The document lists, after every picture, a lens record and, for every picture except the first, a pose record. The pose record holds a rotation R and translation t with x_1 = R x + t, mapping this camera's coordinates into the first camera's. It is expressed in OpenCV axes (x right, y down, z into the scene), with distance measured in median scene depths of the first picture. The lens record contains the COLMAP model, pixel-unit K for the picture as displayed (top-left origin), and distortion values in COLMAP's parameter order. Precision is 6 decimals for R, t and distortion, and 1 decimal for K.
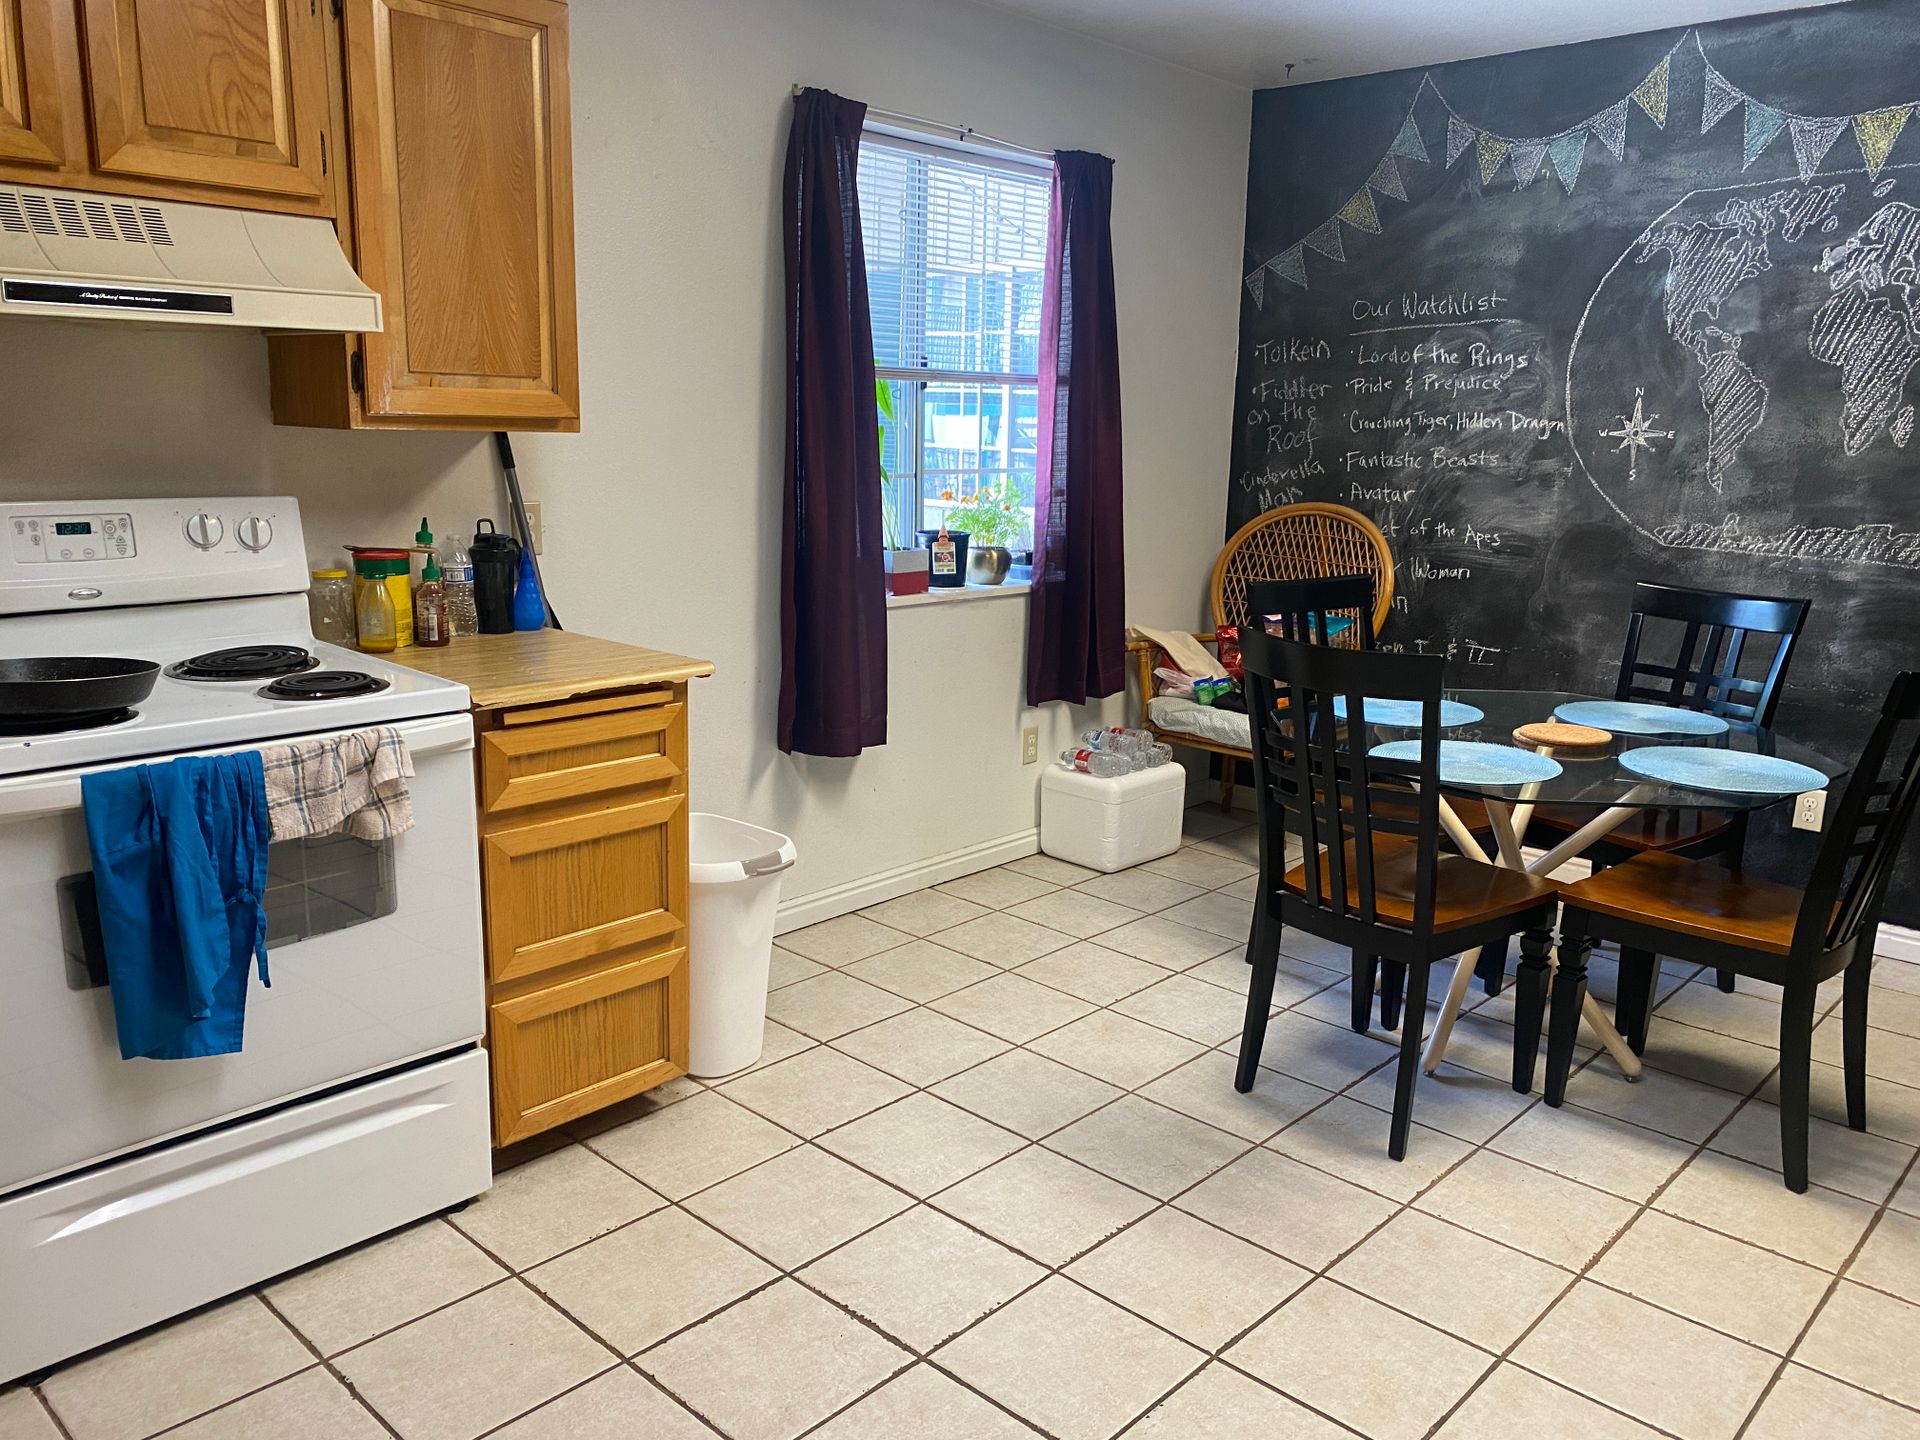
lens RADIAL K [[1451.6, 0, 904.7], [0, 1451.6, 710.0], [0, 0, 1]] dist [-0.009140, 0.008889]
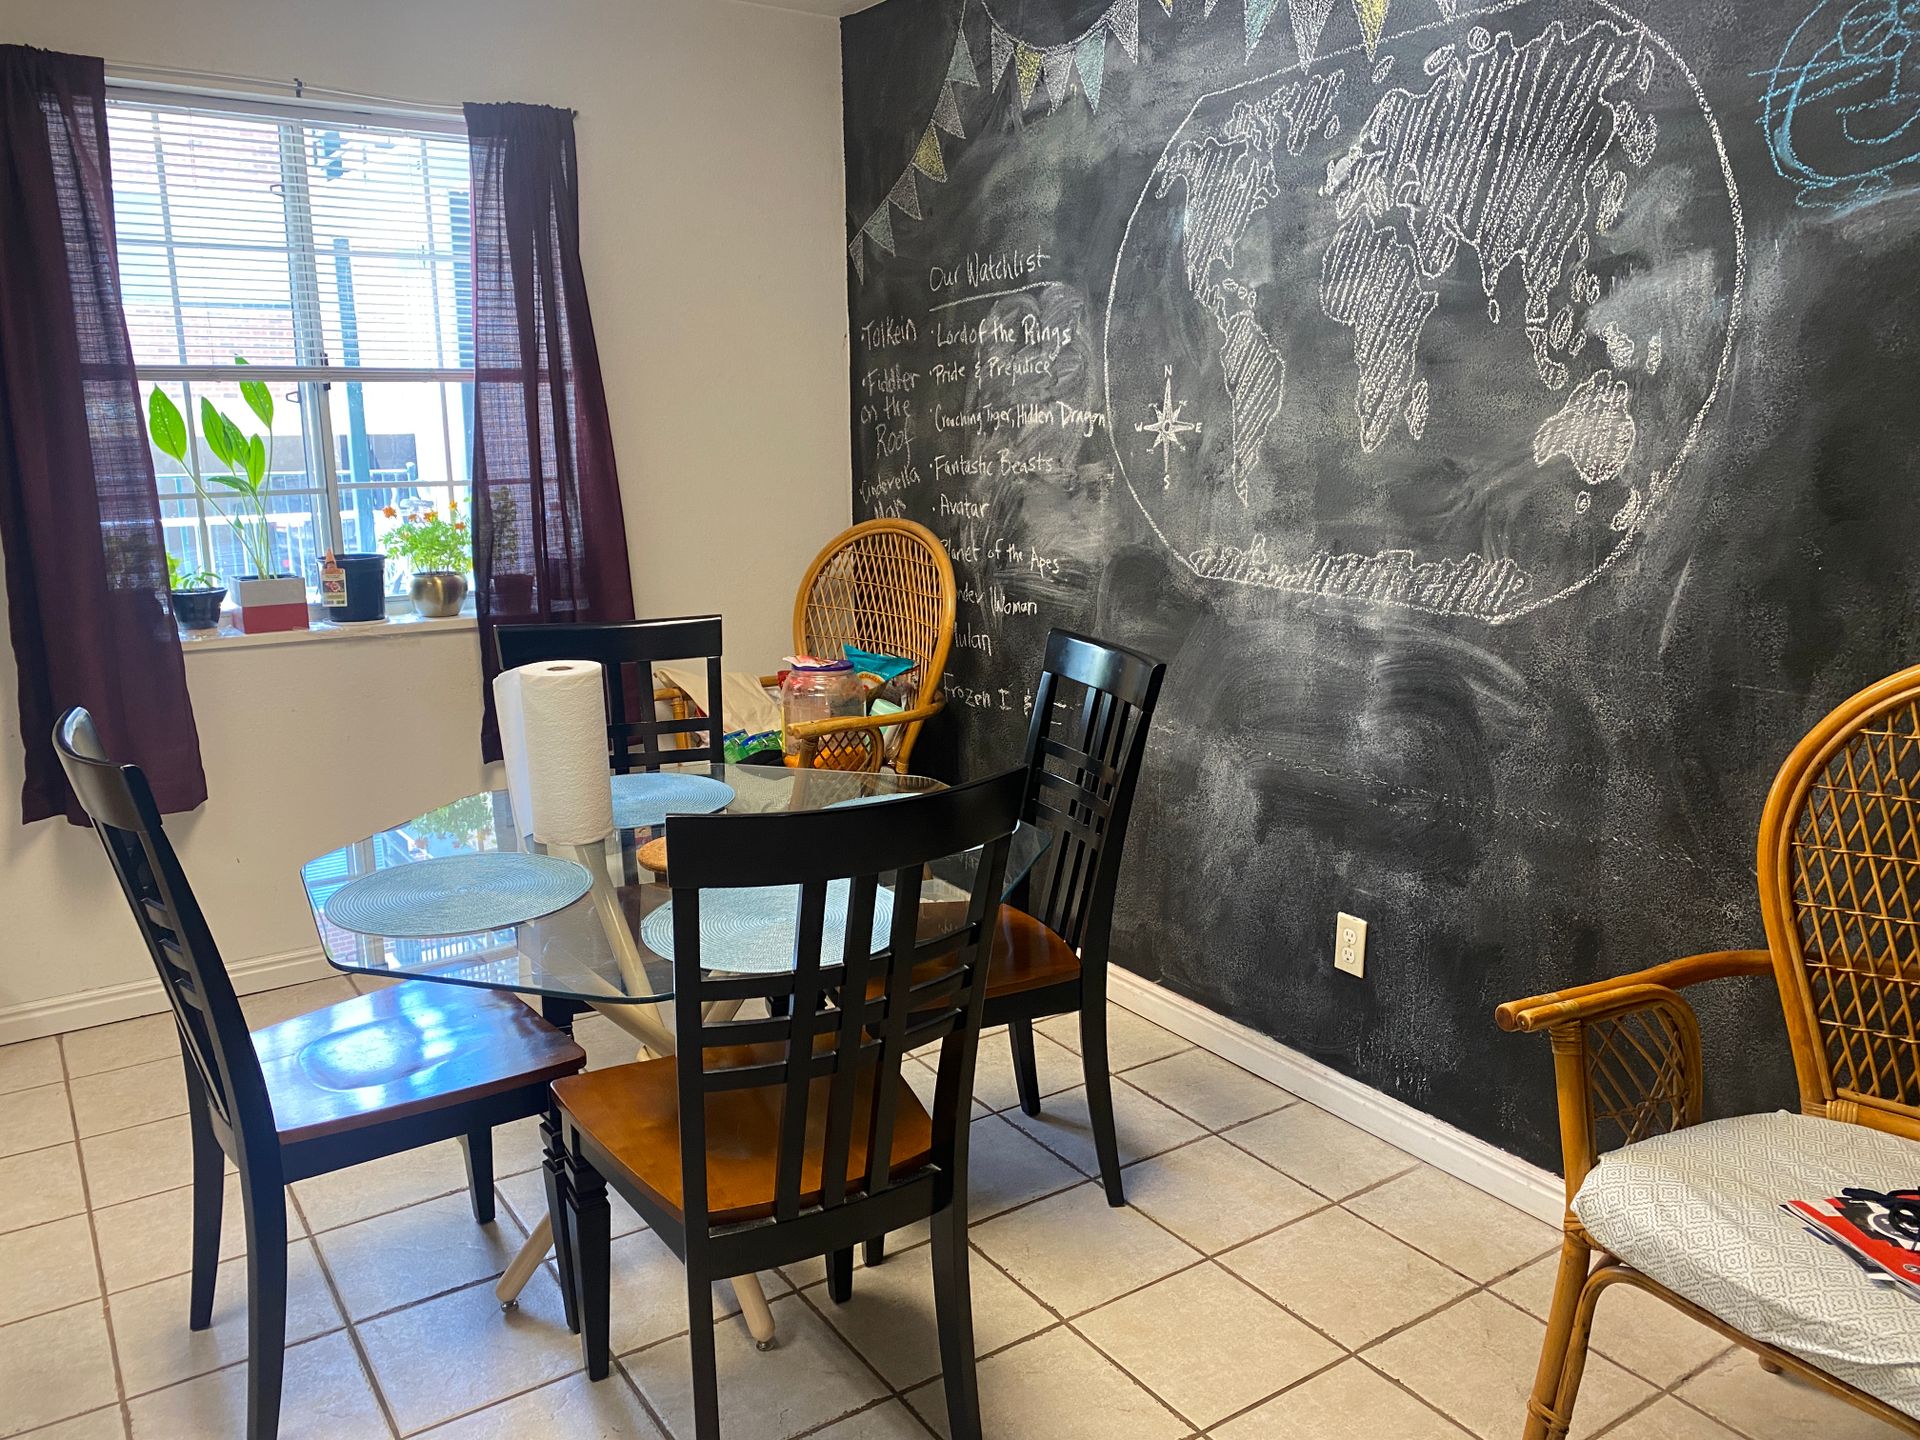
lens RADIAL K [[1451.6, 0, 961.5], [0, 1451.6, 717.0], [0, 0, 1]] dist [-0.009140, 0.008889]
pose [[0.977076, 0.024544, -0.211472, 0.573954], [-0.024668, 0.999694, 0.002053, -0.040352], [0.211457, 0.003211, 0.977382, 0.249057]]
